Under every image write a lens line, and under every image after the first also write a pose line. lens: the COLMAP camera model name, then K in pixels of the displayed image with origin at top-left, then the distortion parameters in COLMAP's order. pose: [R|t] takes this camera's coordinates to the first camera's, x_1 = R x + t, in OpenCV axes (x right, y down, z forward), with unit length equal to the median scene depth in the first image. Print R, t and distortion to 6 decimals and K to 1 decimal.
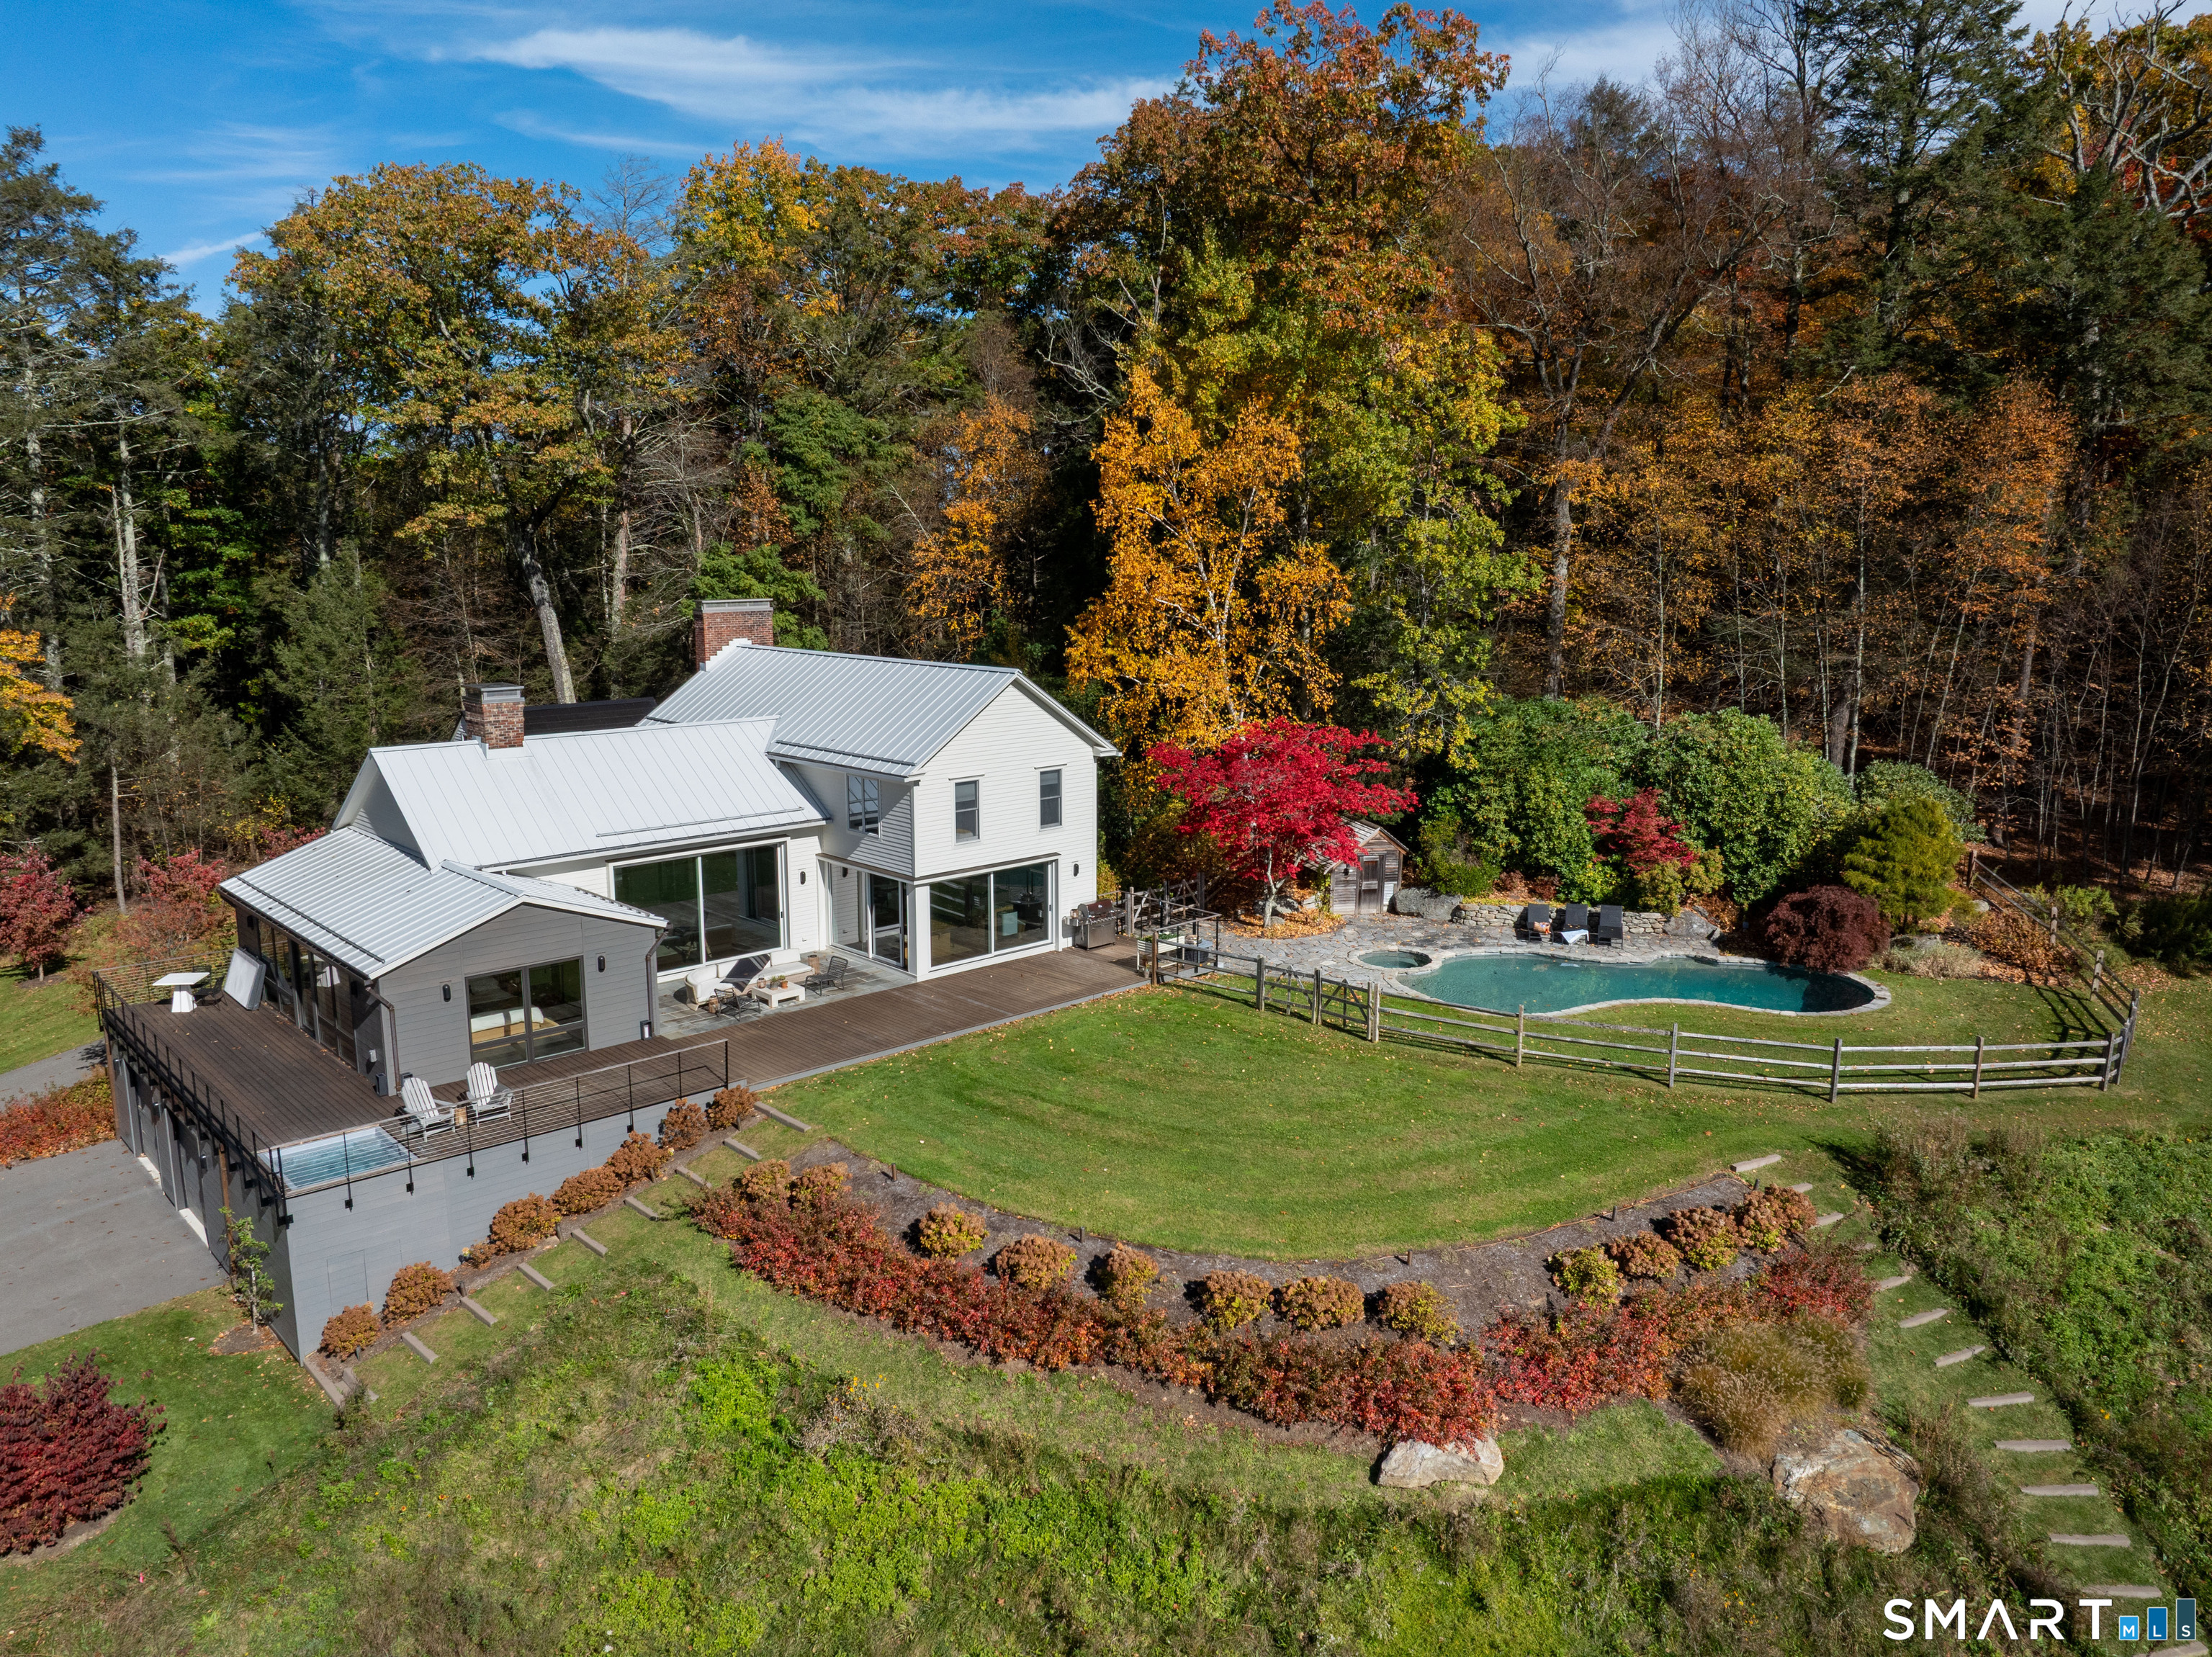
lens RADIAL K [[1566.1, 0, 1123.3], [0, 1566.1, 822.8], [0, 0, 1]] dist [-0.040209, 0.007923]
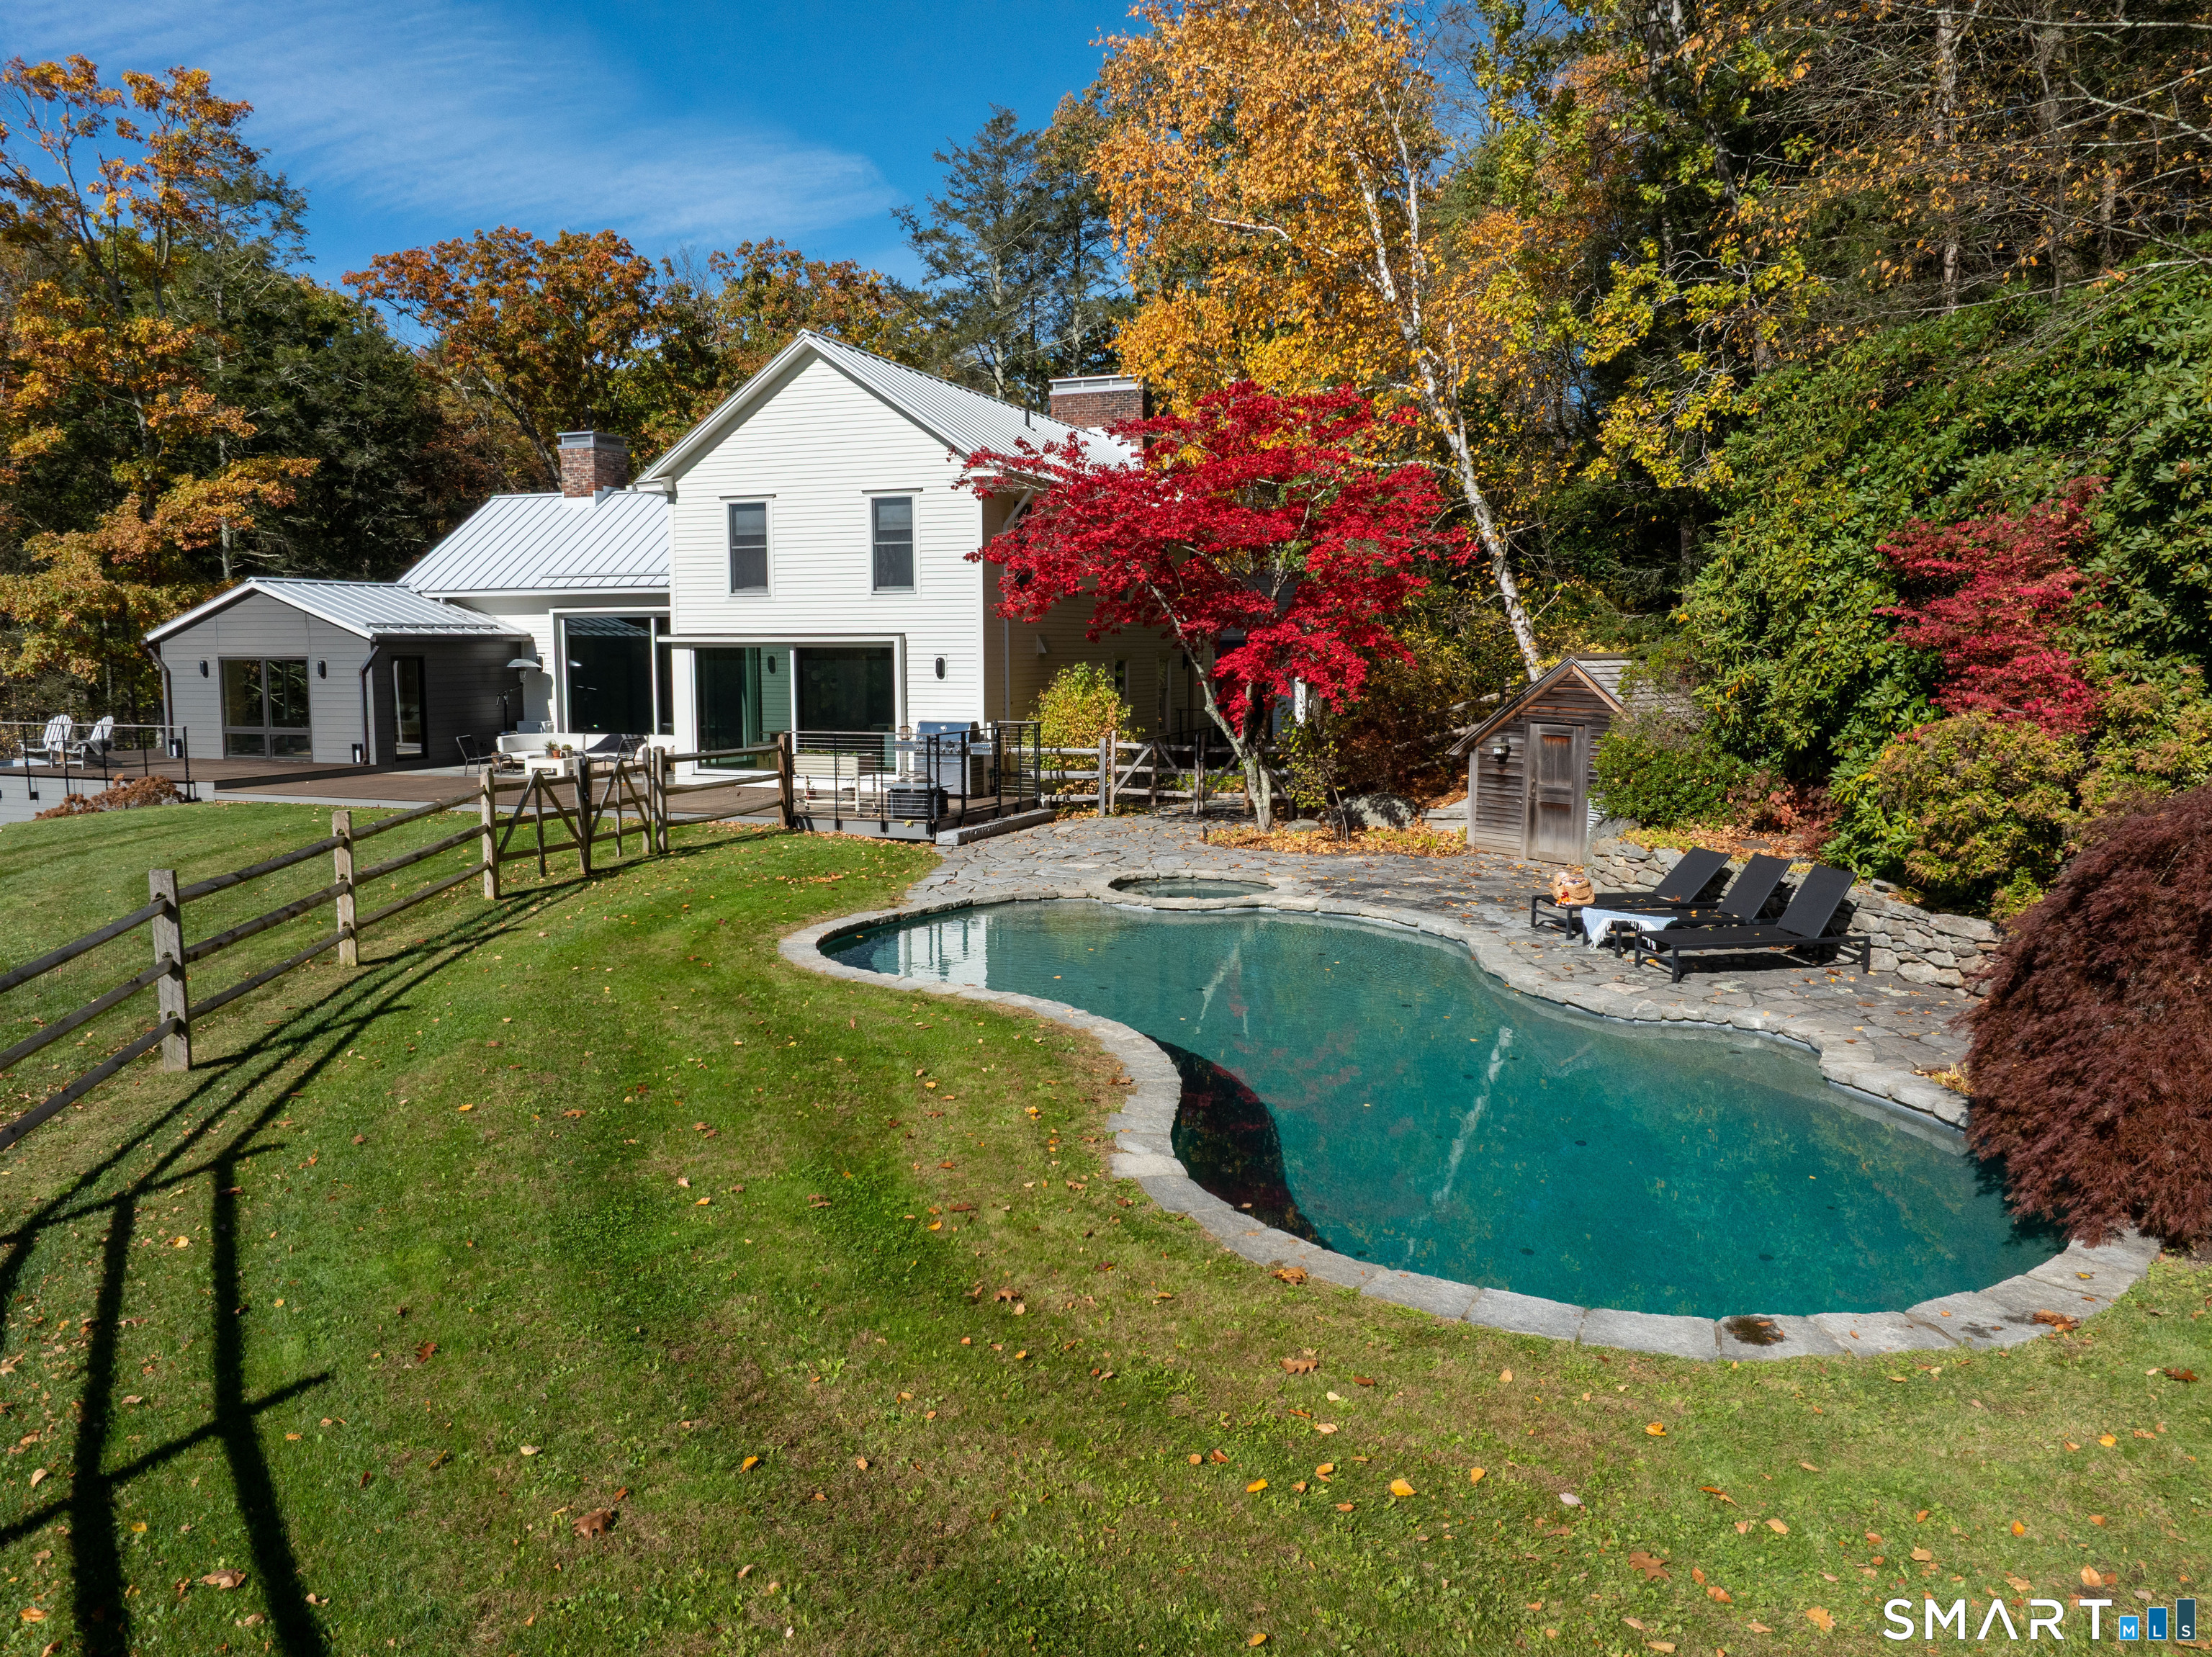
lens RADIAL K [[1566.1, 0, 1088.3], [0, 1566.1, 827.3], [0, 0, 1]] dist [-0.040209, 0.007923]
pose [[0.429493, 0.100904, -0.897415, 0.561317], [-0.160297, 0.986476, 0.034201, 0.062676], [0.888730, 0.129163, 0.439859, 0.808090]]
